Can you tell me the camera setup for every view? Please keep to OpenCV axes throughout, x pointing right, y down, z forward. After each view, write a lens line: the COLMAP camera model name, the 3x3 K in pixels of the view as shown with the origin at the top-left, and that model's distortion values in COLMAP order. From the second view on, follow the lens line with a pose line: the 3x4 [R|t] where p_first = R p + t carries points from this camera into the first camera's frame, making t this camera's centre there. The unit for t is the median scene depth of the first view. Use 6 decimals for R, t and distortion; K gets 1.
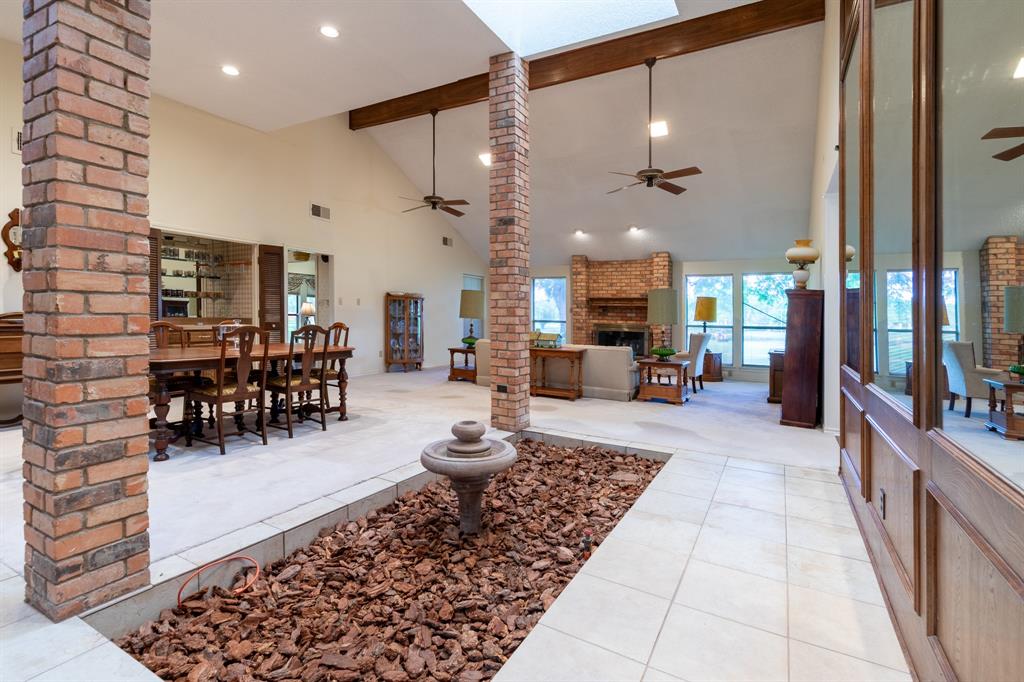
lens RADIAL K [[489.0, 0, 515.1], [0, 489.0, 309.8], [0, 0, 1]] dist [-0.002011, -0.000074]
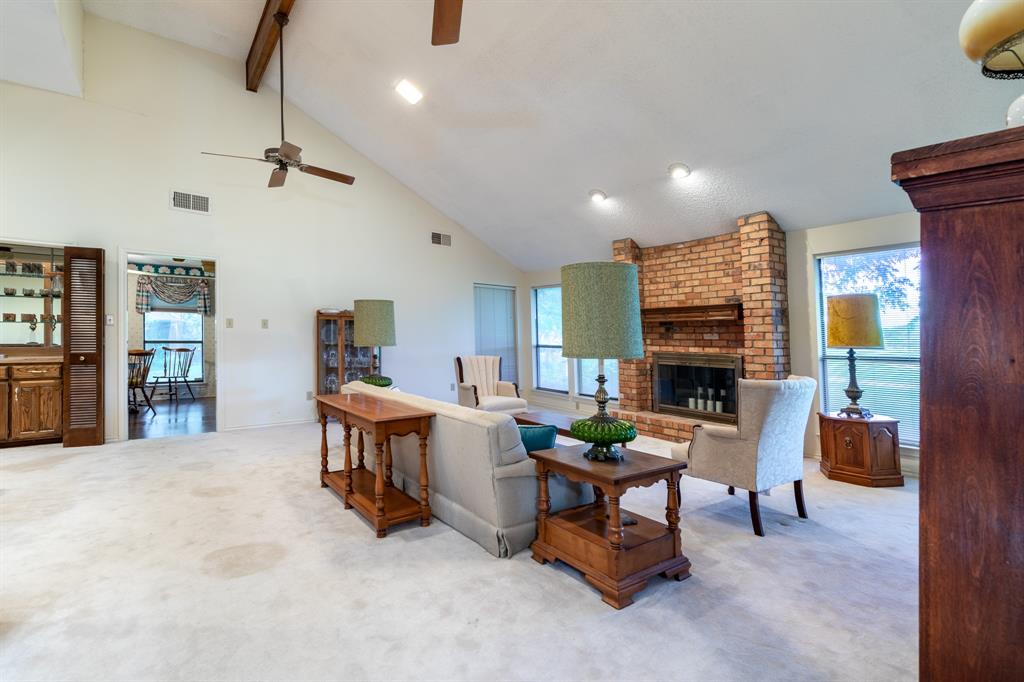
lens RADIAL K [[478.7, 0, 519.2], [0, 478.7, 323.3], [0, 0, 1]] dist [0.001563, 0.000270]
pose [[0.914584, -0.025996, -0.403559, 0.327169], [0.015179, 0.999435, -0.029980, 0.010423], [0.404110, 0.021294, 0.914463, 0.528690]]
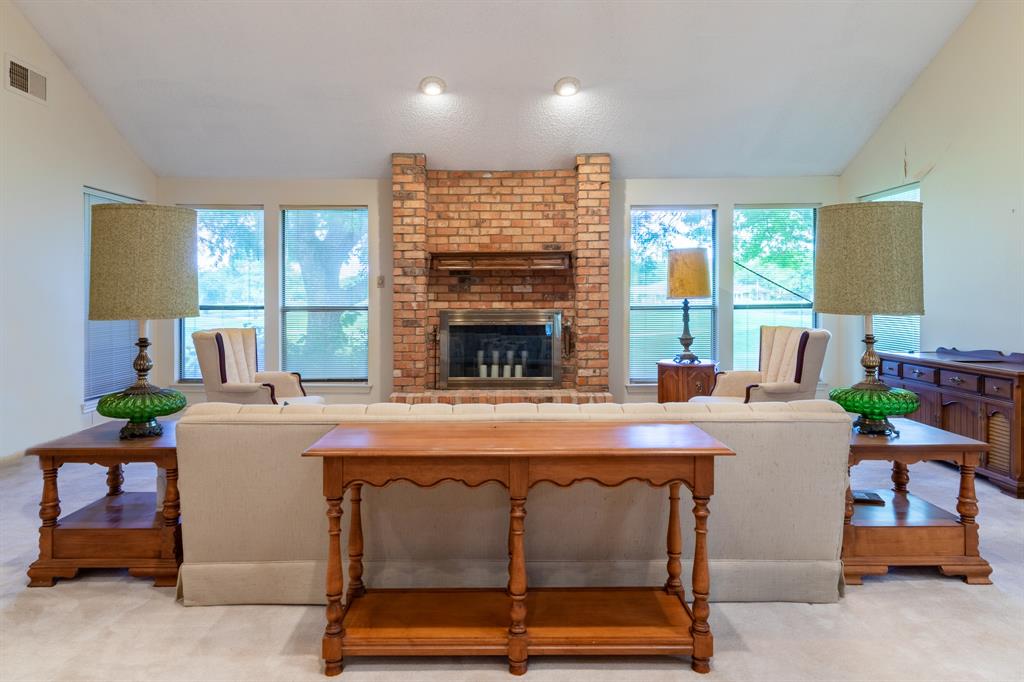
lens RADIAL K [[606.5, 0, 500.5], [0, 606.5, 283.1], [0, 0, 1]] dist [-0.001556, -0.000934]
pose [[0.872842, -0.017663, 0.487684, -0.080098], [0.018536, 0.999824, 0.003037, 0.003416], [-0.487651, 0.006388, 0.873015, 0.642201]]
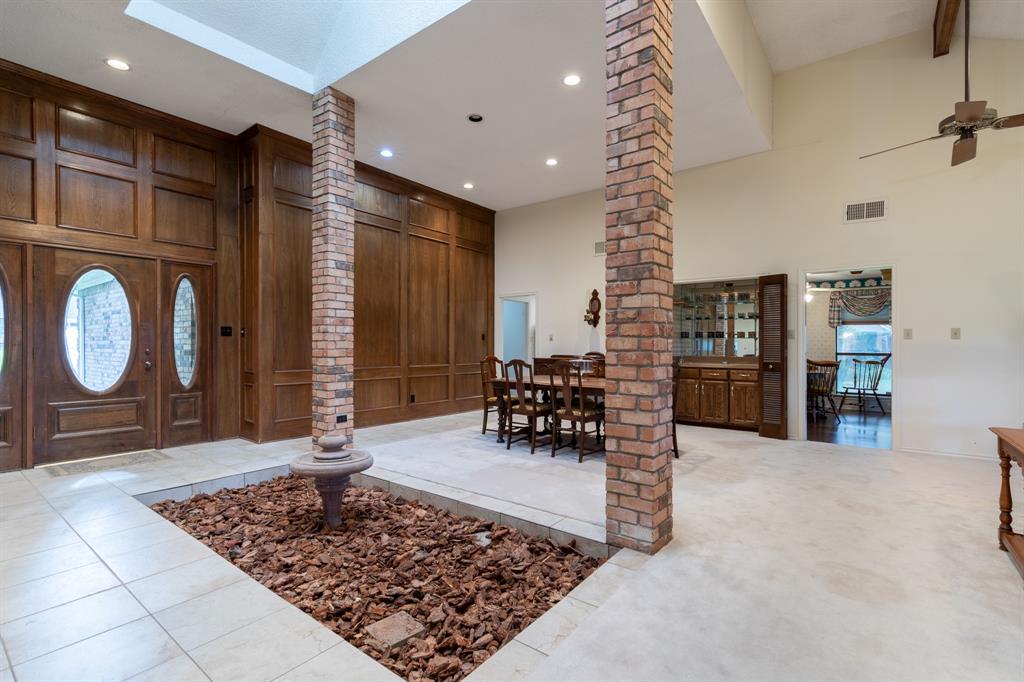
lens RADIAL K [[465.7, 0, 511.1], [0, 465.7, 361.7], [0, 0, 1]] dist [0.000853, 0.000461]
pose [[-0.157768, 0.012286, -0.987400, 0.349931], [0.001358, 0.999924, 0.012224, 0.011339], [0.987475, 0.000588, -0.157773, 0.578323]]
